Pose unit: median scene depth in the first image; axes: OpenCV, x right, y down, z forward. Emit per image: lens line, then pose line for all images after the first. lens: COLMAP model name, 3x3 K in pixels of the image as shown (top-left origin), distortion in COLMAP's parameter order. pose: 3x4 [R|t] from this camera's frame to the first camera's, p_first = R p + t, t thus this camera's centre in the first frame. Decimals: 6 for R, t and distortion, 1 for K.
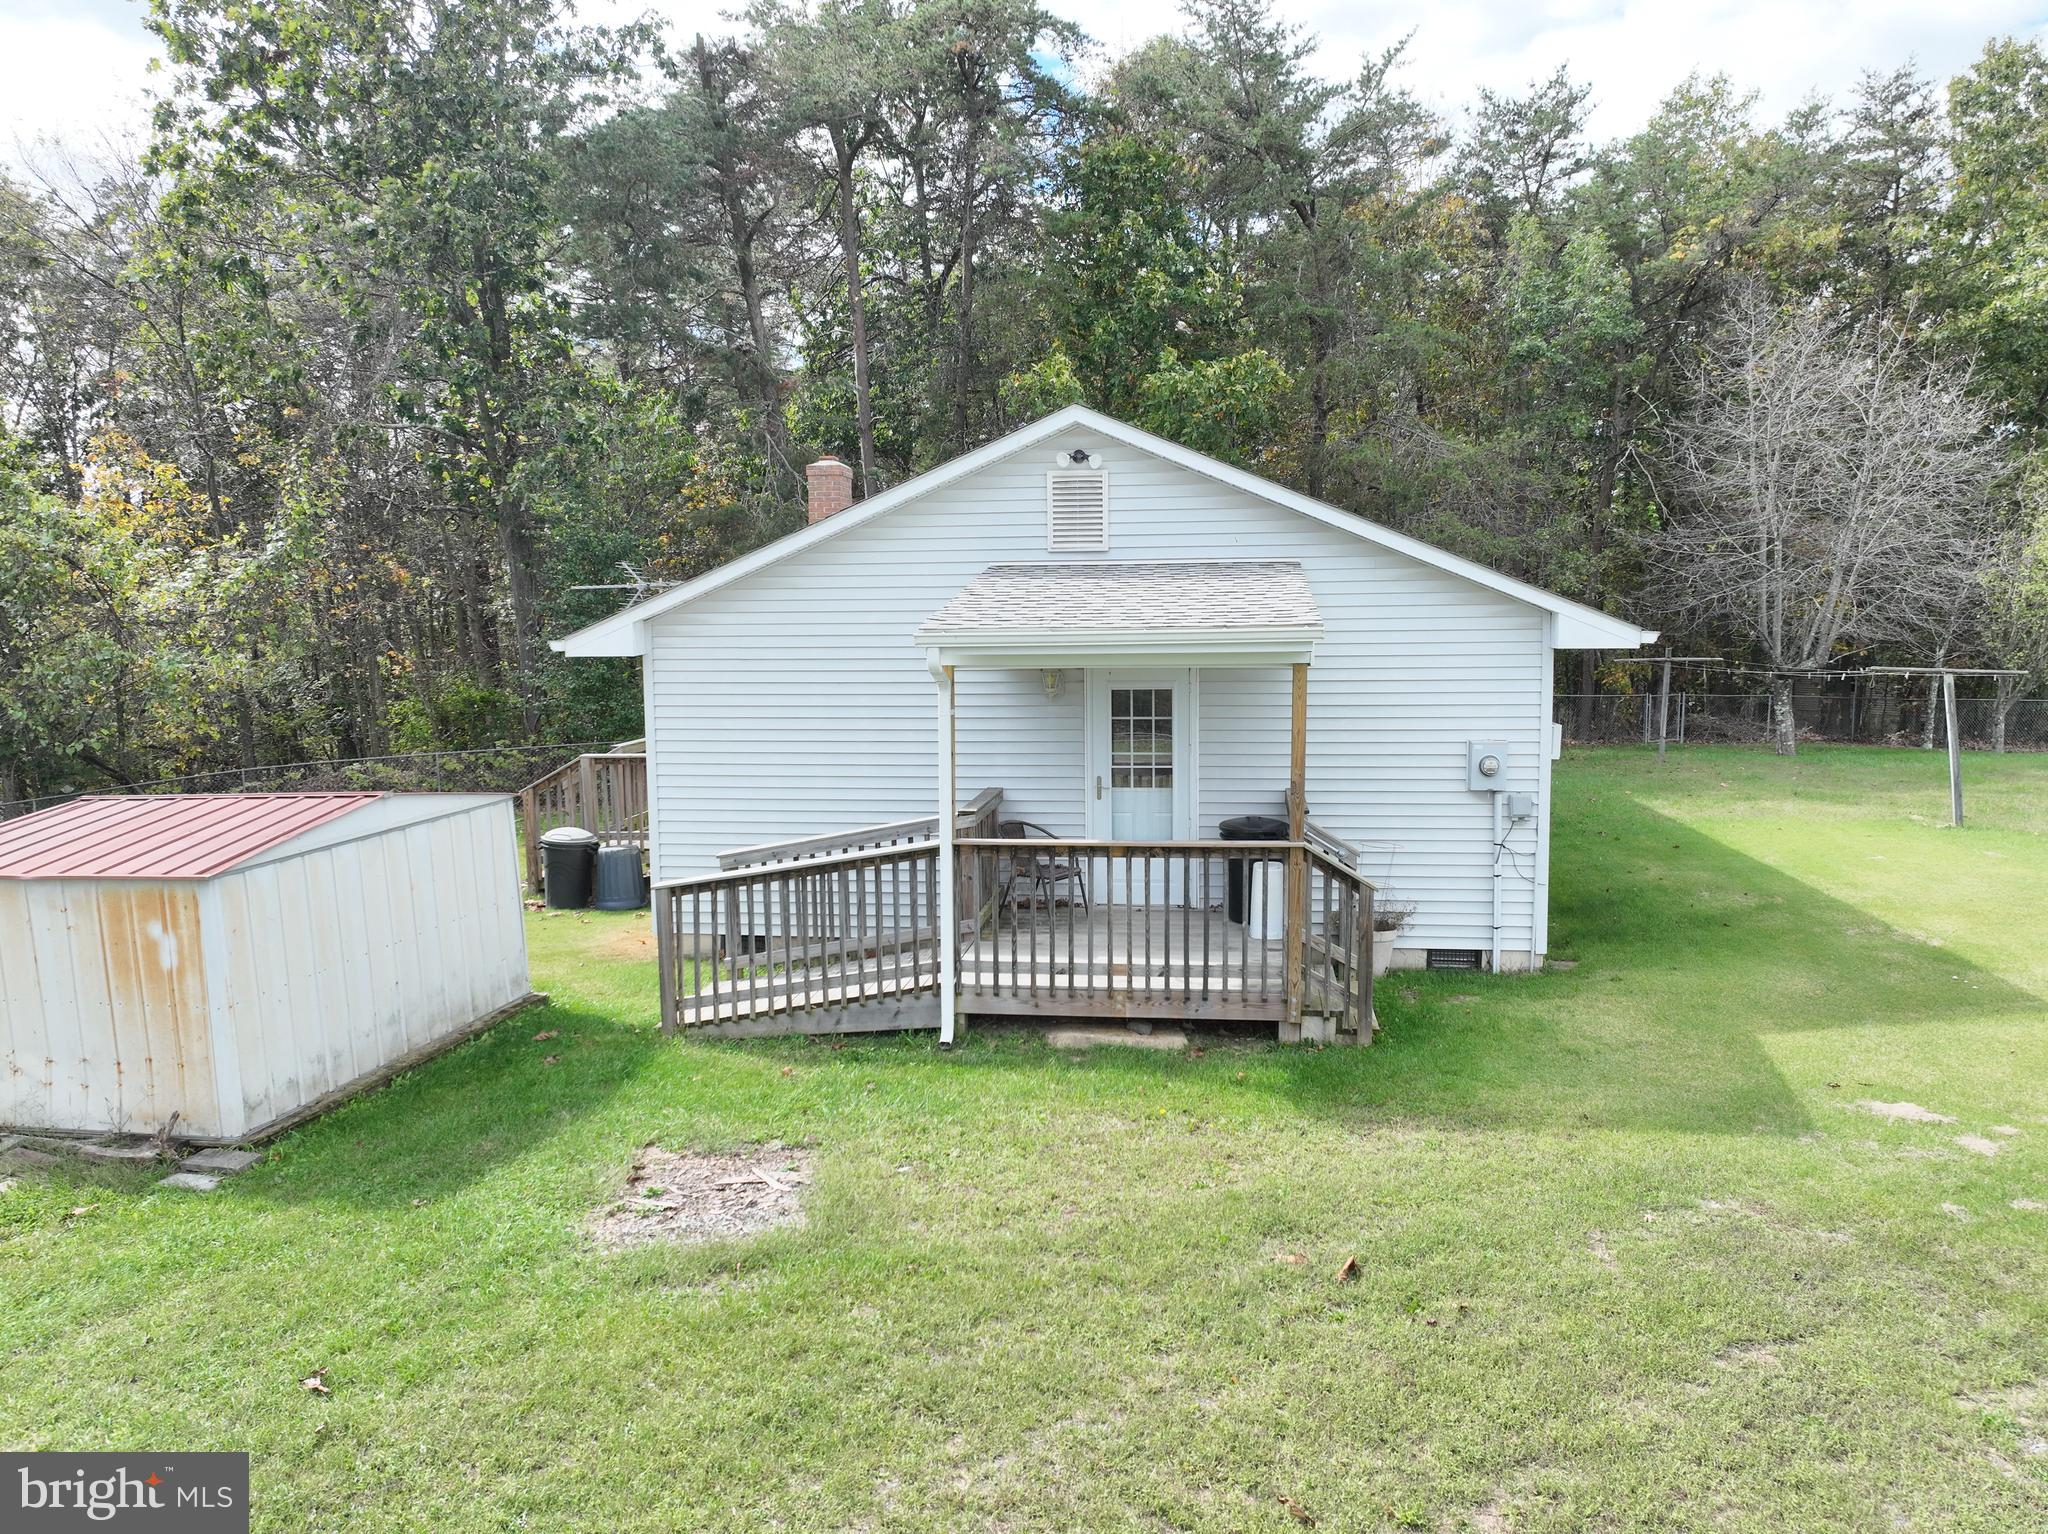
lens RADIAL K [[1440.7, 0, 1028.3], [0, 1440.7, 760.3], [0, 0, 1]] dist [-0.001011, 0.007644]
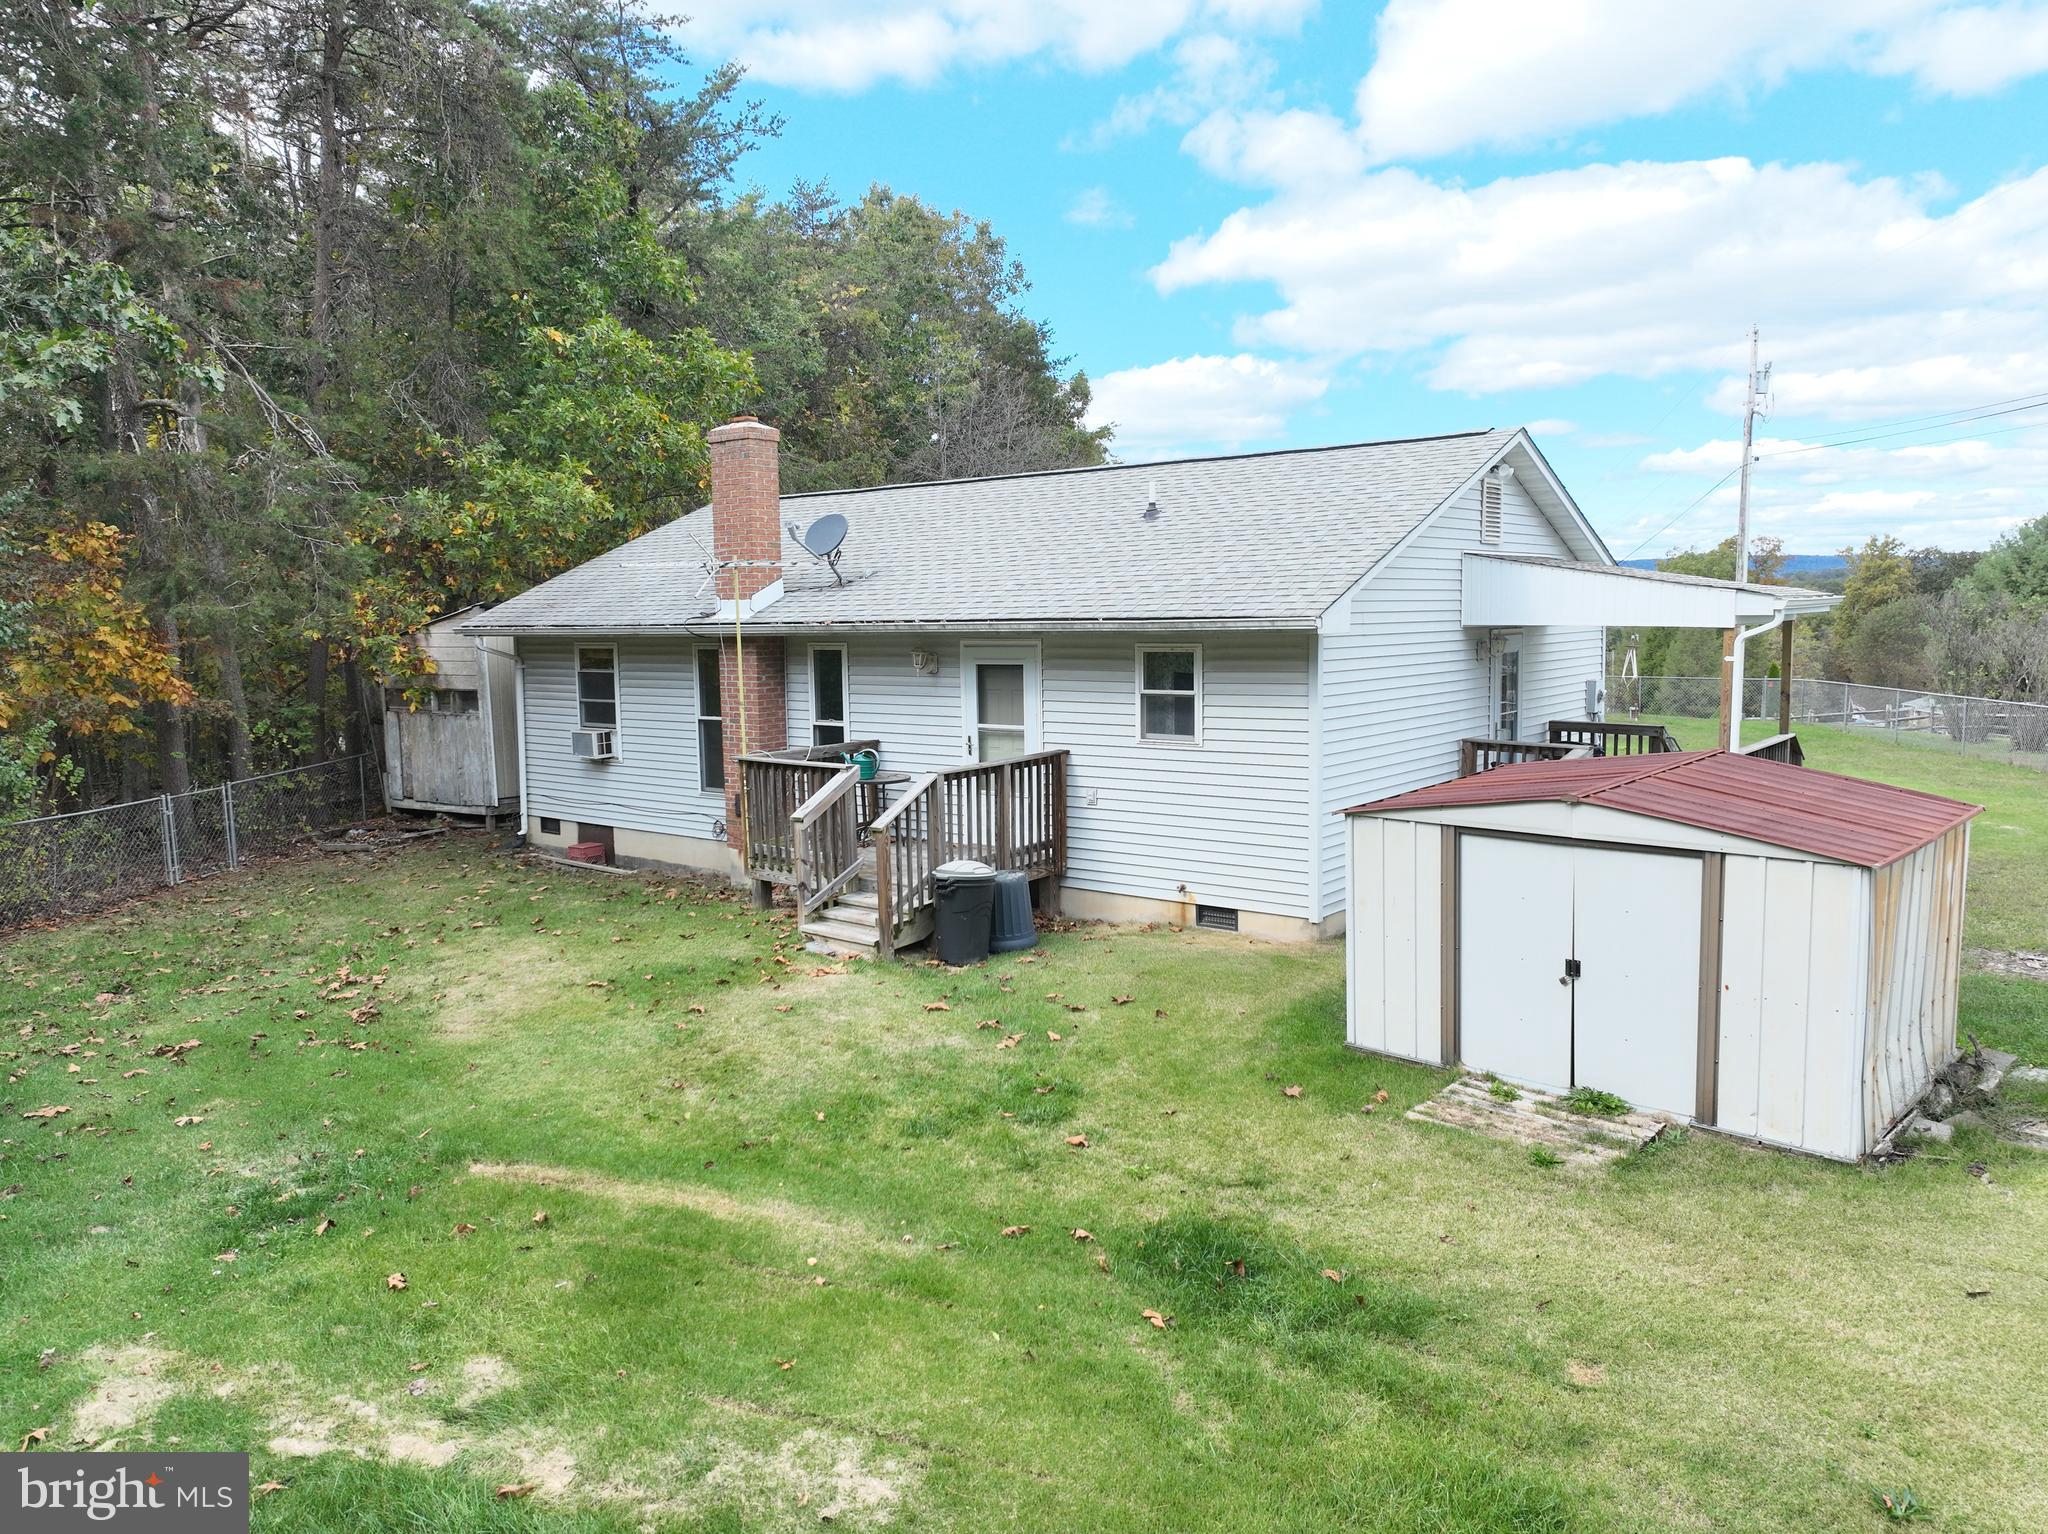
lens RADIAL K [[1440.7, 0, 1028.3], [0, 1440.7, 760.3], [0, 0, 1]] dist [-0.001011, 0.007644]
pose [[0.523352, -0.086398, 0.847725, -1.507601], [0.099903, 0.994207, 0.039651, -0.057159], [-0.846240, 0.063938, 0.528951, 0.827333]]
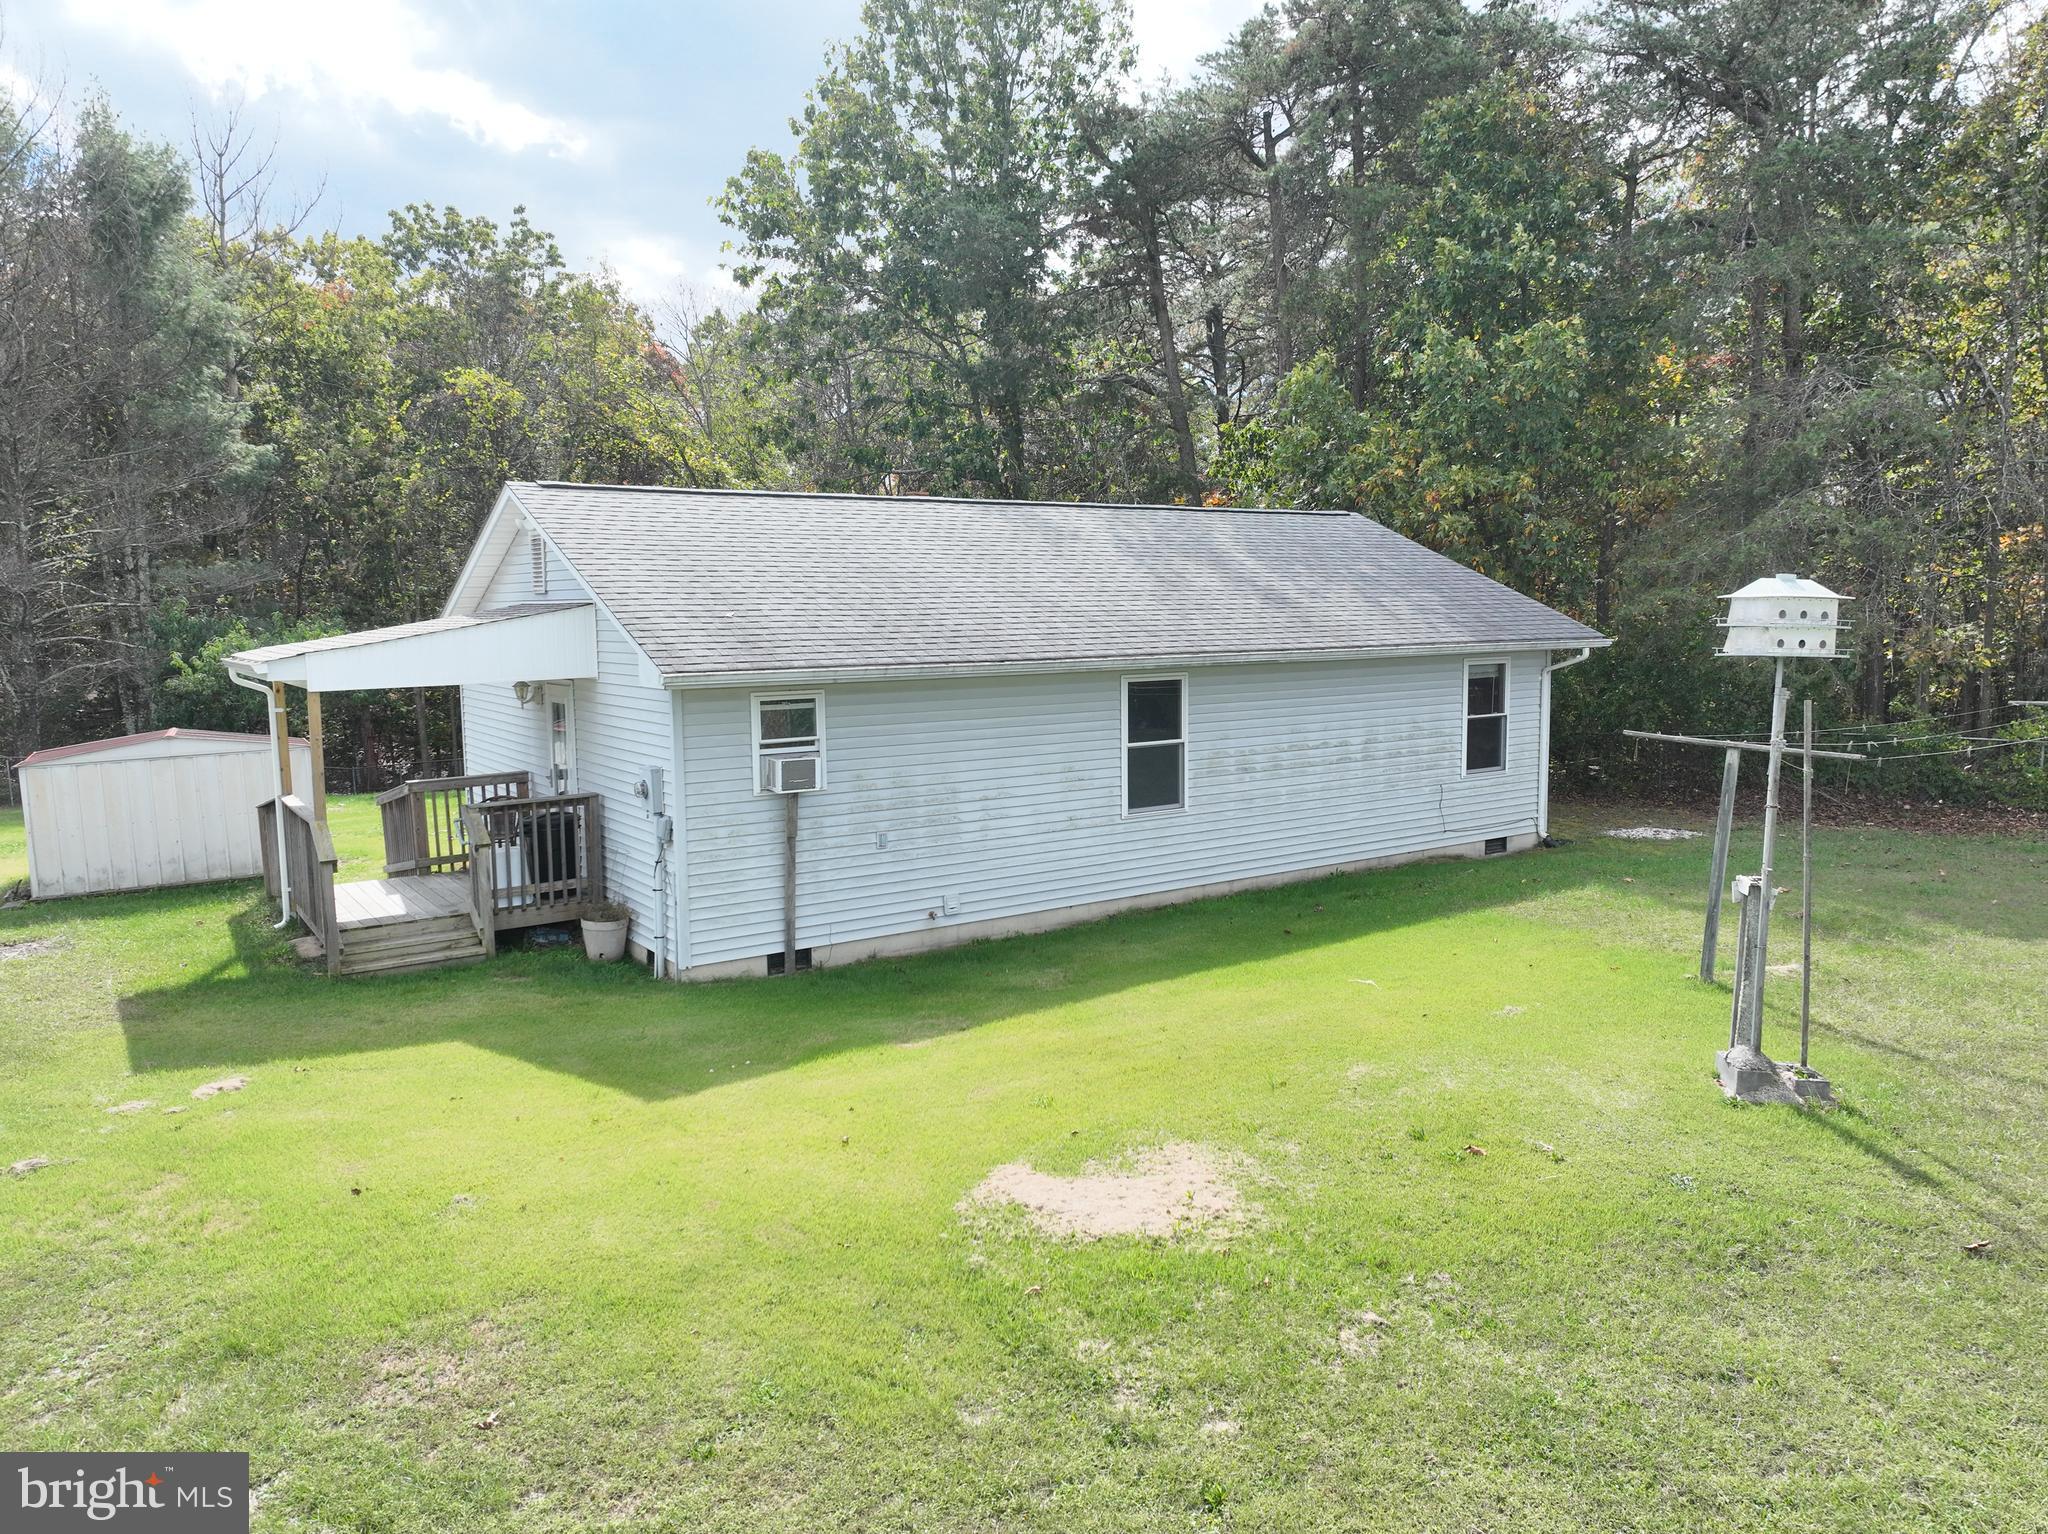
lens RADIAL K [[1439.0, 0, 1028.8], [0, 1439.0, 763.6], [0, 0, 1]] dist [-0.002299, 0.012530]
pose [[0.663404, 0.090625, -0.742753, 1.546538], [-0.075090, 0.995691, 0.054419, -0.111191], [0.744484, 0.019671, 0.667350, 0.560791]]
